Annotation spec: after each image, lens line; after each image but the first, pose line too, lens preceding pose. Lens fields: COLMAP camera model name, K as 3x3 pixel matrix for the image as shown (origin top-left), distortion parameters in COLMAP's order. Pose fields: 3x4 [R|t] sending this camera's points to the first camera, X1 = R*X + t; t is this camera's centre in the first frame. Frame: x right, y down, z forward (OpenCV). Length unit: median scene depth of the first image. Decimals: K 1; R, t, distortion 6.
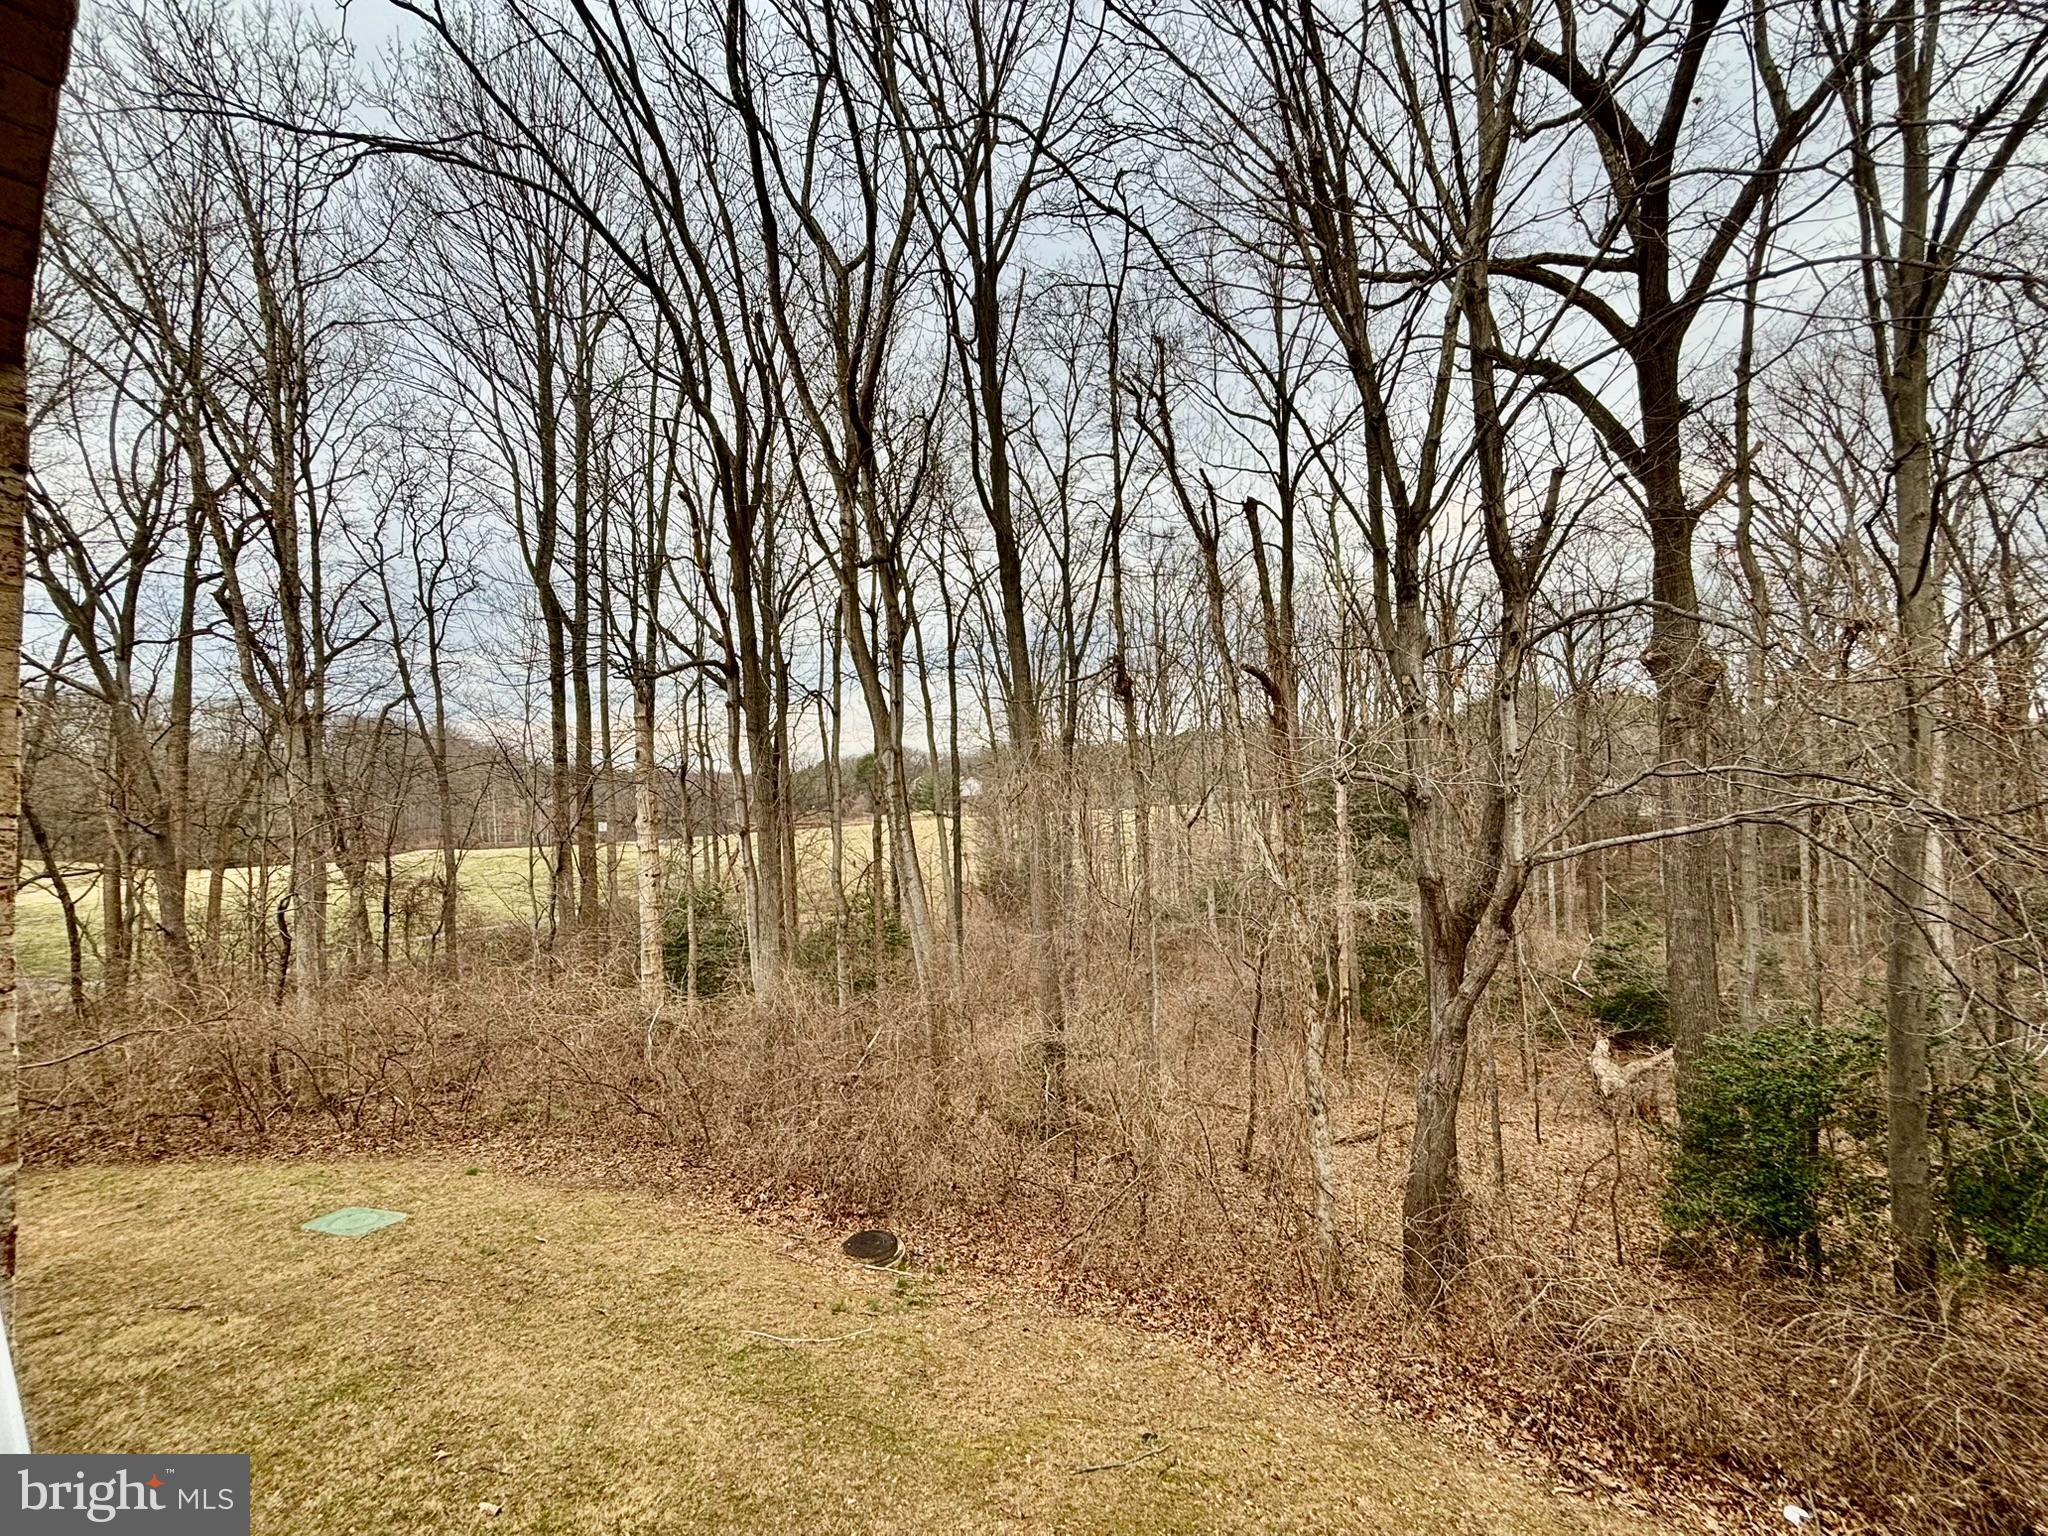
lens RADIAL K [[822.2, 0, 1032.3], [0, 822.2, 768.1], [0, 0, 1]] dist [0.000555, -0.000401]
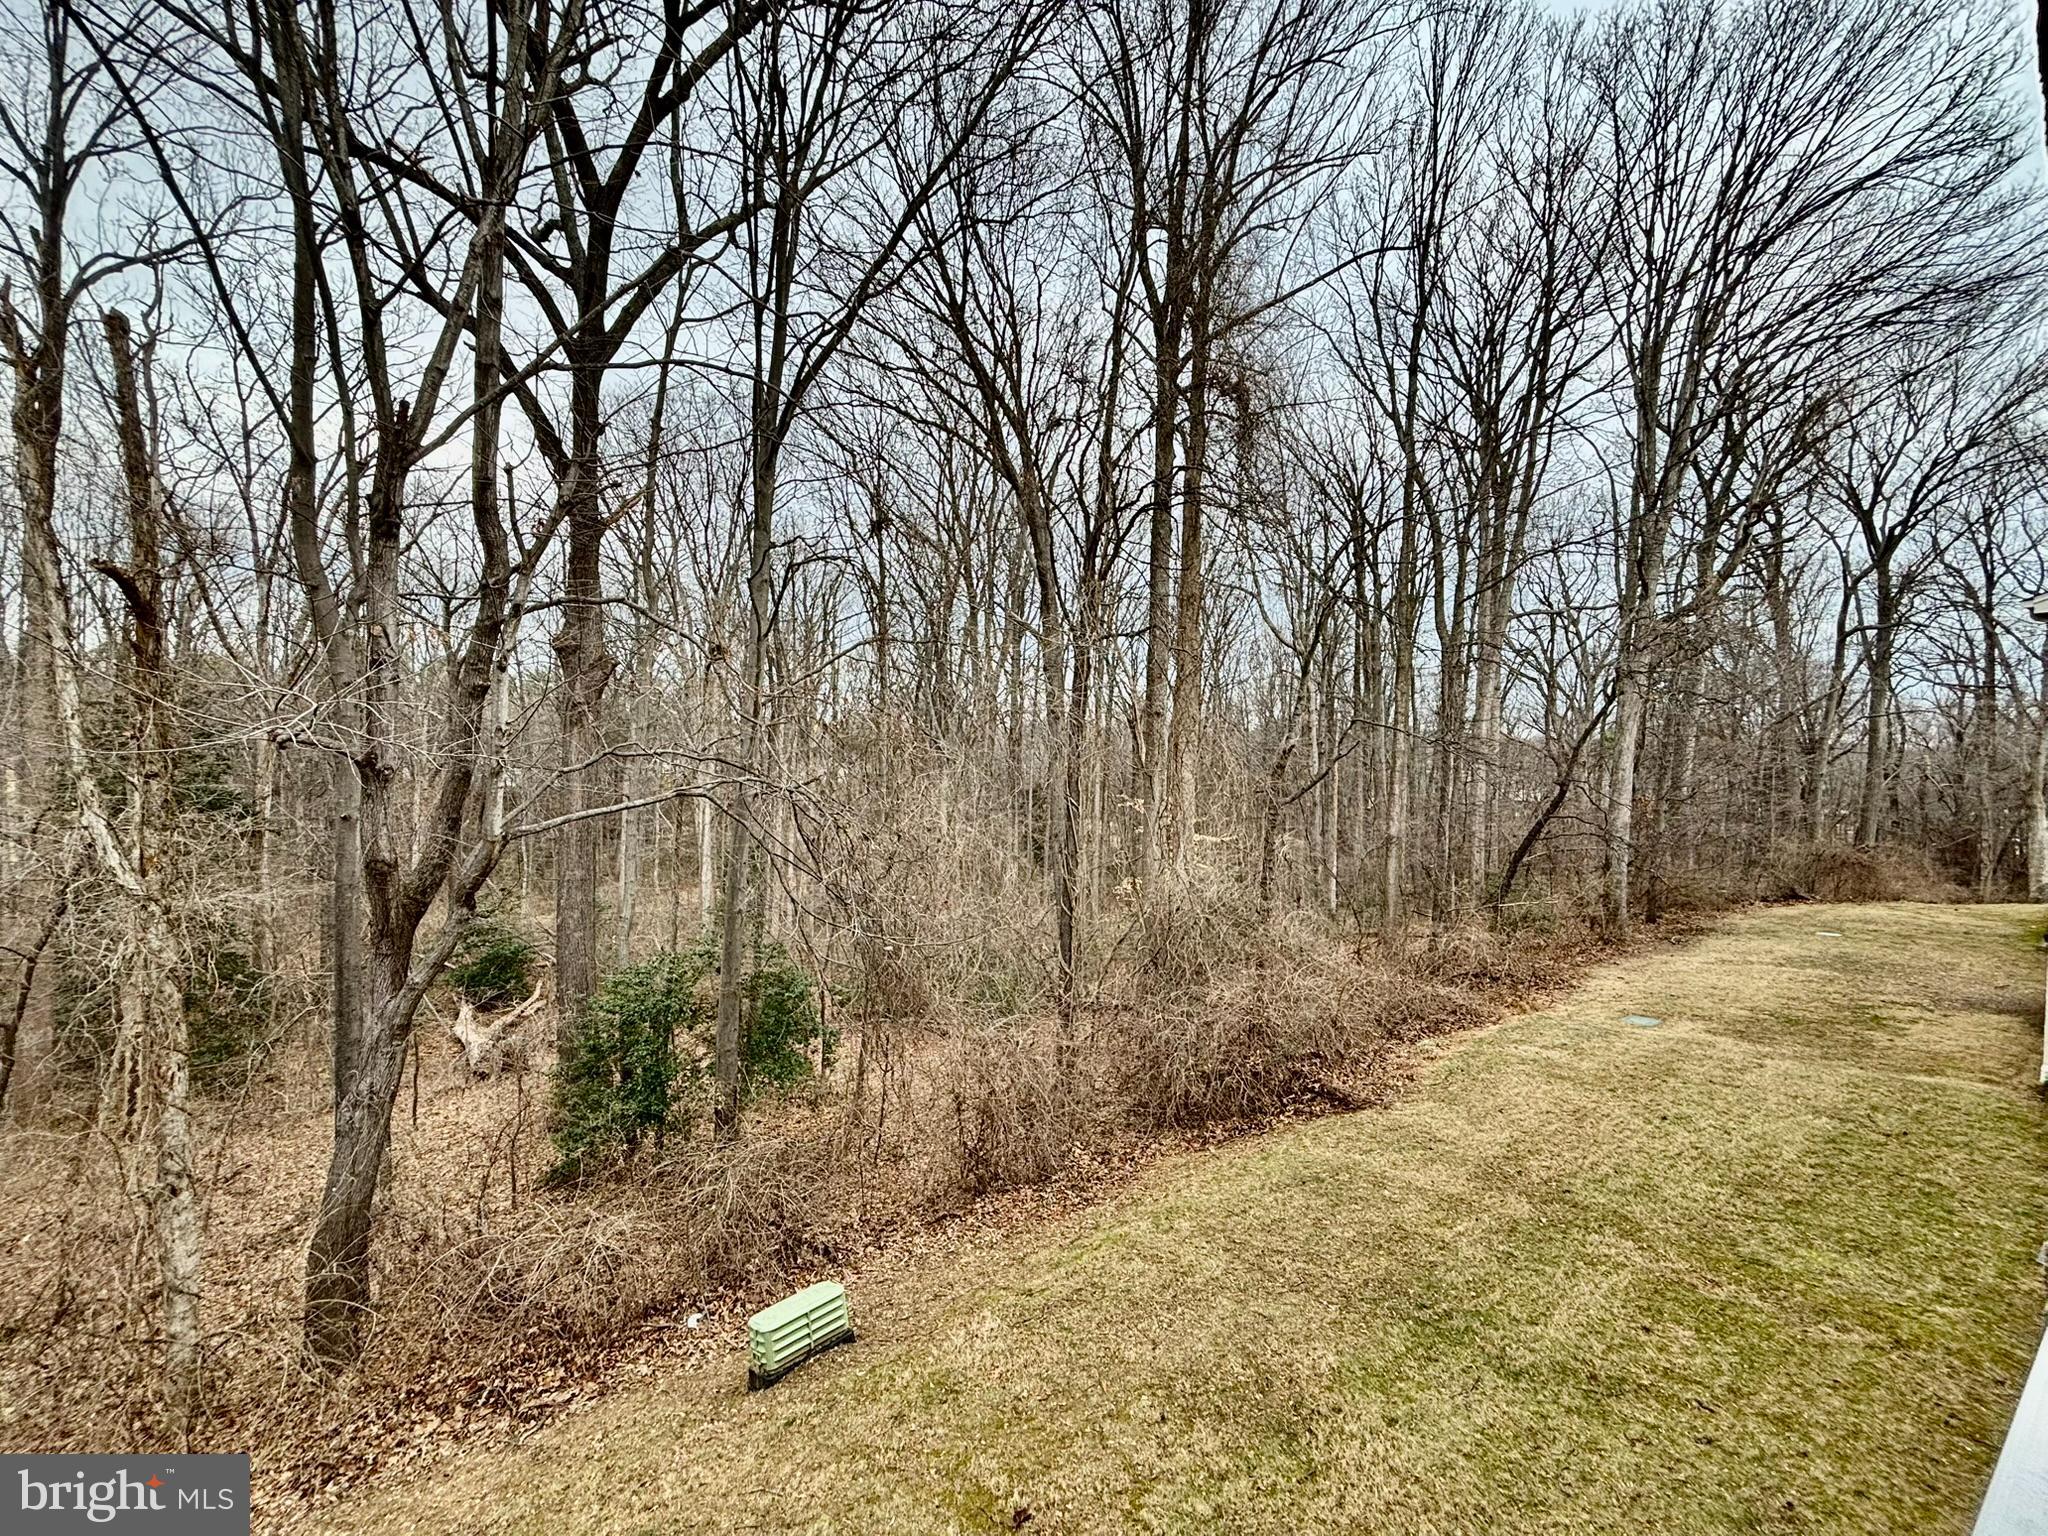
lens RADIAL K [[822.2, 0, 1021.3], [0, 822.2, 765.1], [0, 0, 1]] dist [0.000555, -0.000401]
pose [[0.345368, 0.028883, 0.938023, -0.058035], [-0.060236, 0.998148, -0.008556, -0.000603], [-0.936532, -0.053547, 0.346468, 0.037661]]
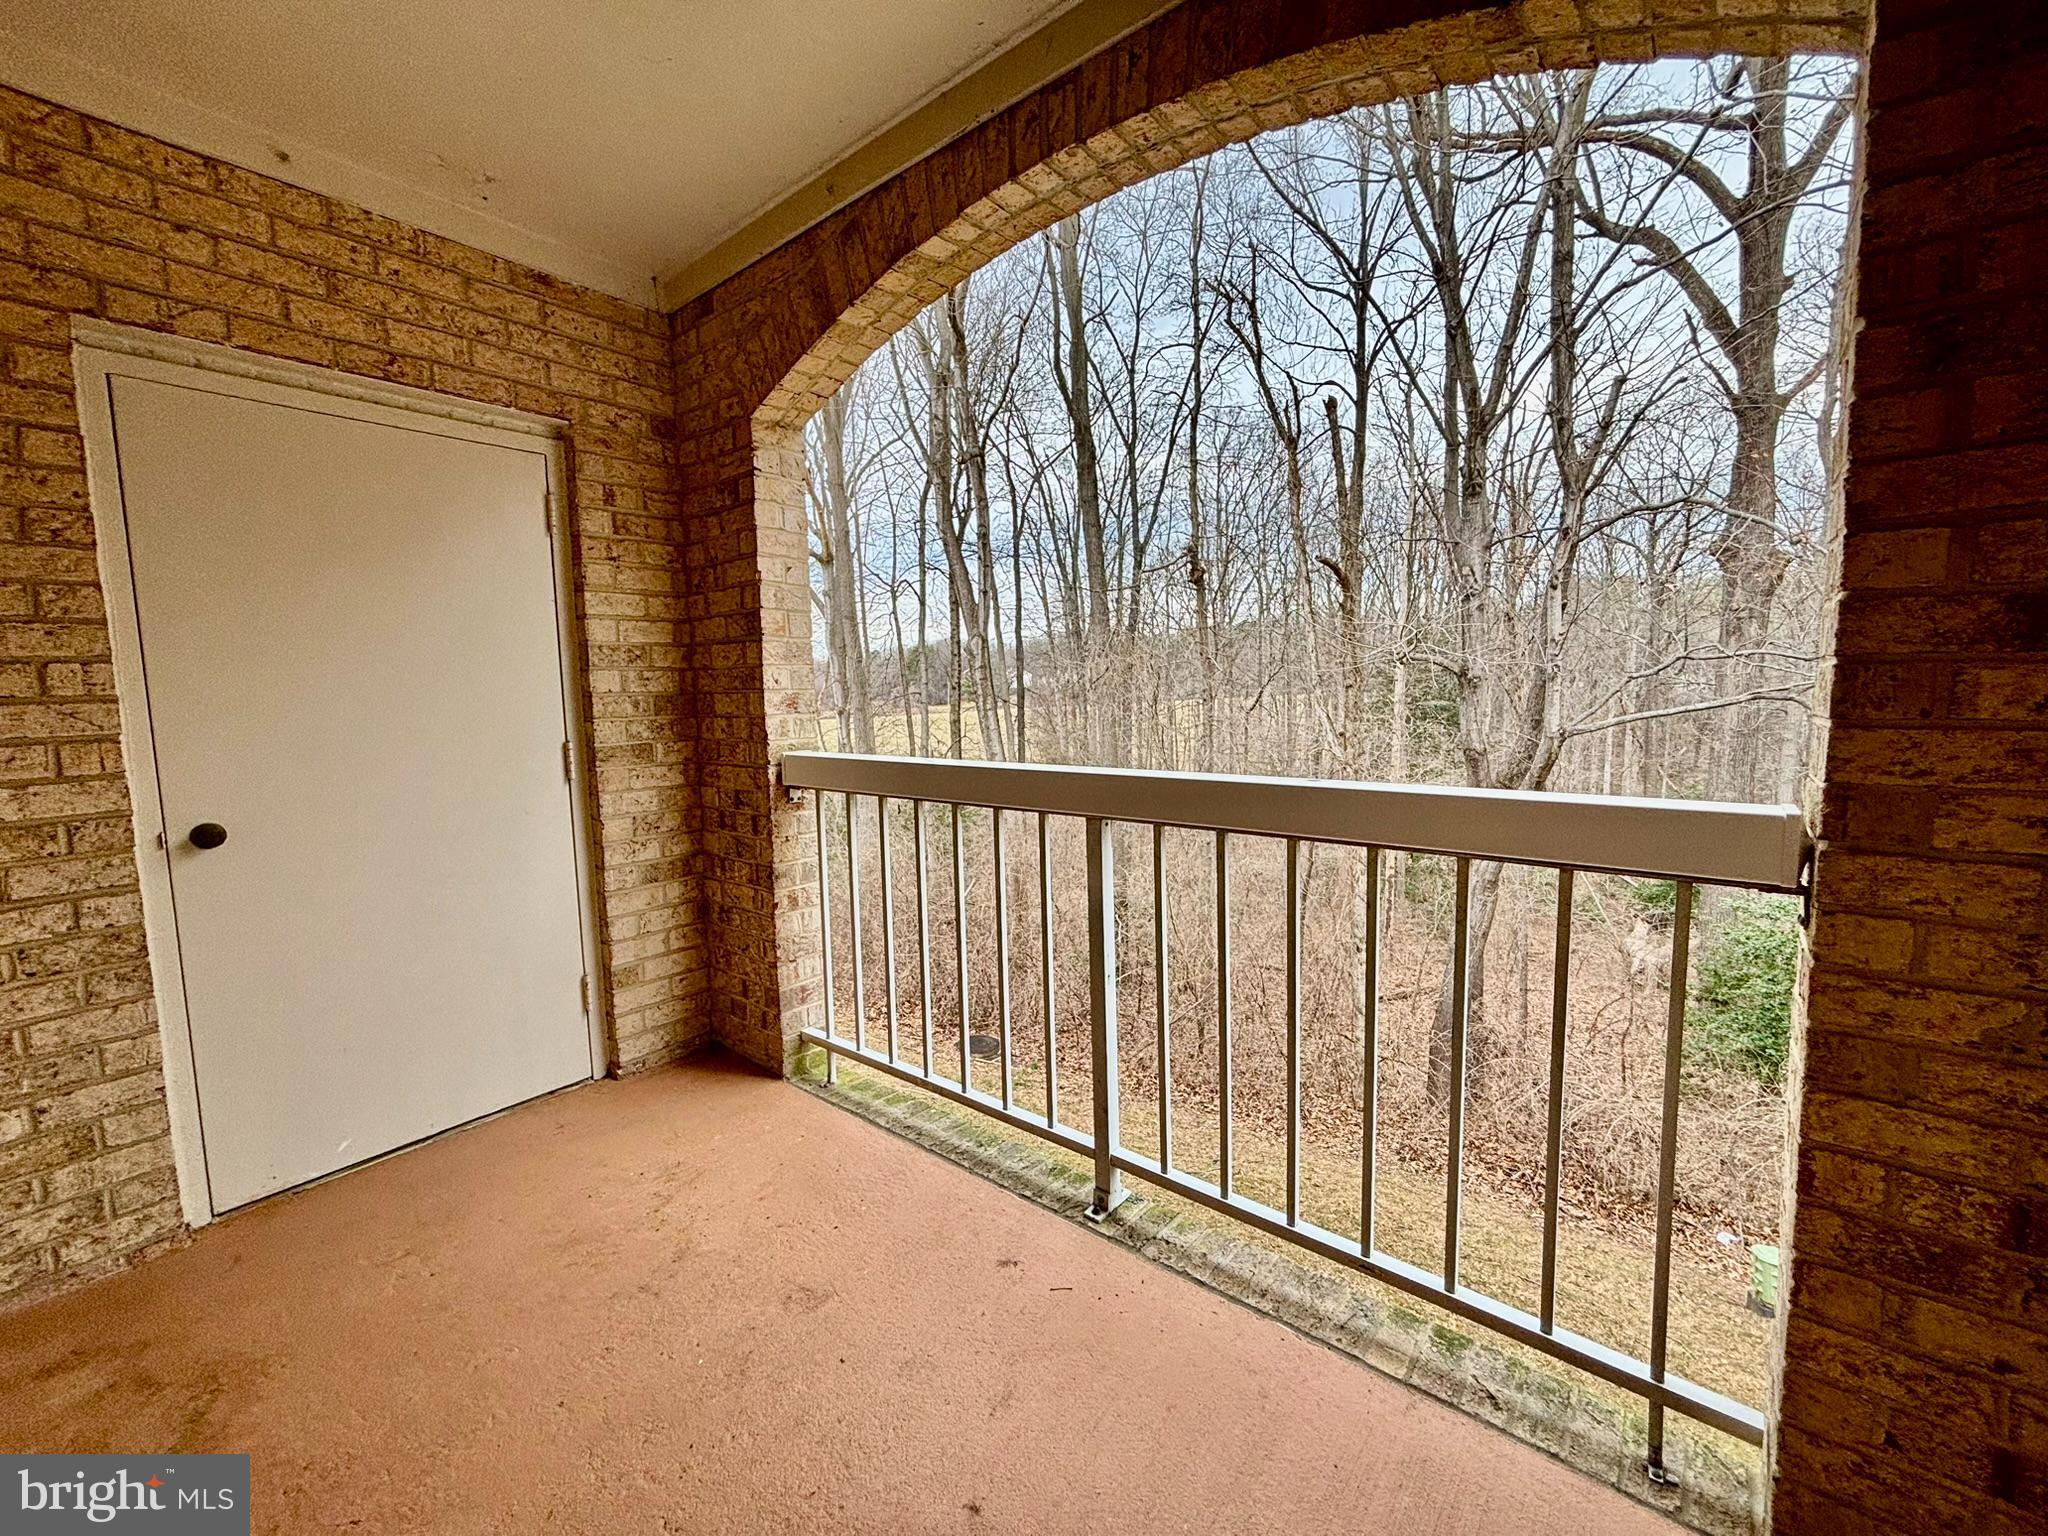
lens RADIAL K [[822.2, 0, 1030.1], [0, 822.2, 770.0], [0, 0, 1]] dist [0.000555, -0.000401]
pose [[0.998086, 0.014743, -0.060059, -0.033293], [-0.006624, 0.991065, 0.133215, 0.008160], [0.061486, -0.132562, 0.989266, -0.090409]]
